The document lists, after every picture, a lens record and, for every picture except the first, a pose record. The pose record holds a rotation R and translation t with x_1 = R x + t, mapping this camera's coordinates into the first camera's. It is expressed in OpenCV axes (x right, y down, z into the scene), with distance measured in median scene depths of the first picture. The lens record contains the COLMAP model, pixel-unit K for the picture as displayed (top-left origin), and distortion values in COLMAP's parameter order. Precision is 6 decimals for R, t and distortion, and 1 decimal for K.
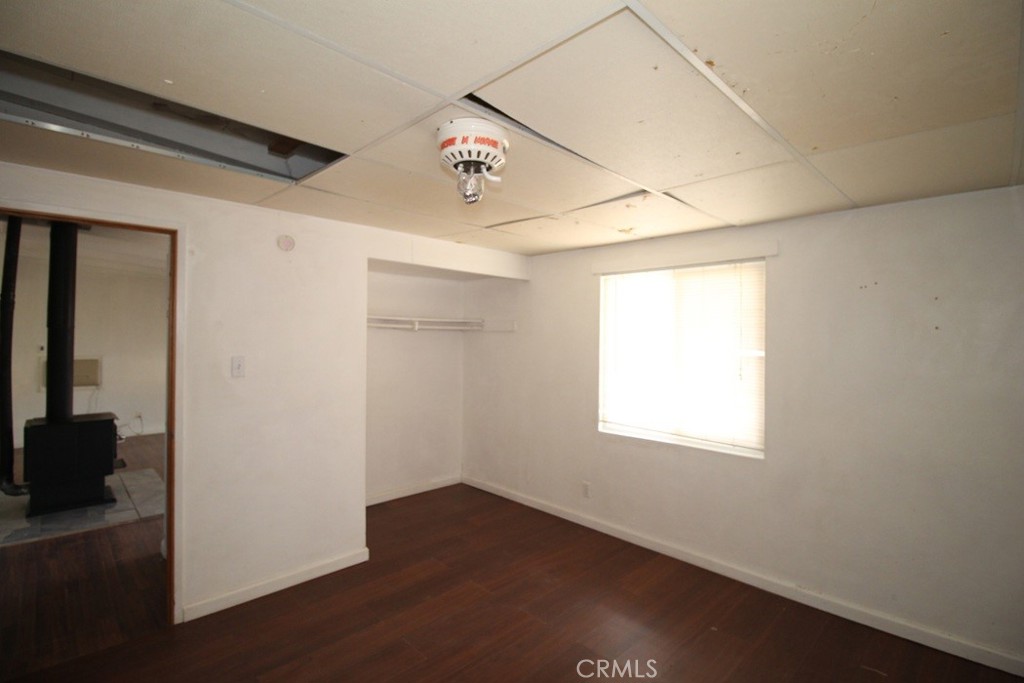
lens RADIAL K [[482.6, 0, 516.0], [0, 482.6, 341.5], [0, 0, 1]] dist [-0.003045, -0.010686]
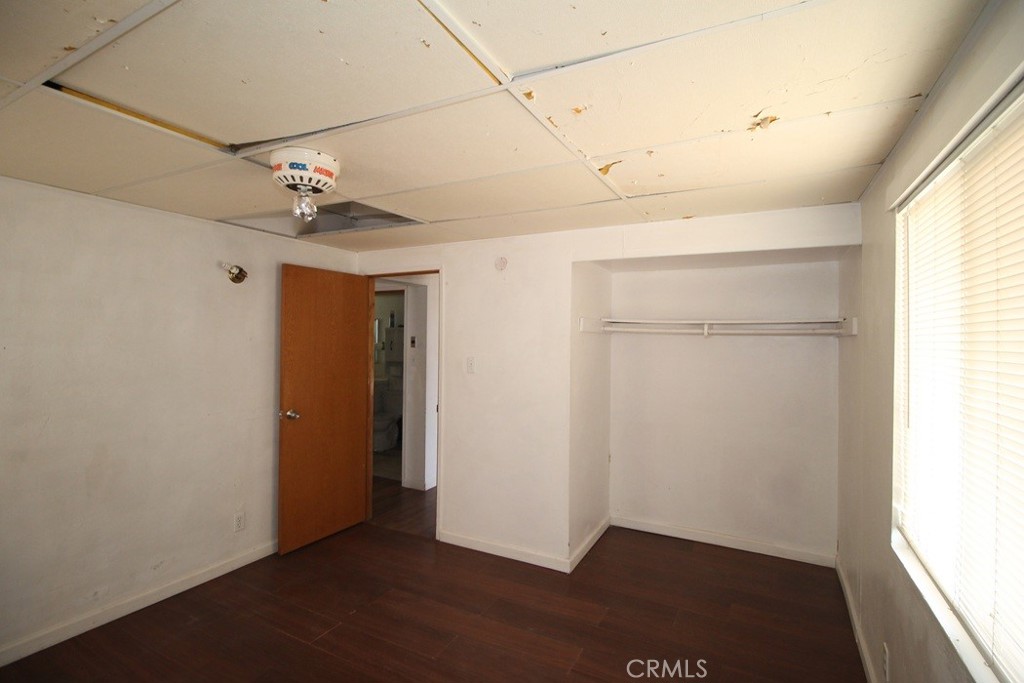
lens RADIAL K [[482.6, 0, 514.5], [0, 482.6, 337.4], [0, 0, 1]] dist [-0.003045, -0.010686]
pose [[0.297172, -0.013103, -0.954734, 0.671967], [-0.016089, 0.999695, -0.018728, -0.000002], [0.954688, 0.020926, 0.296870, 0.679073]]
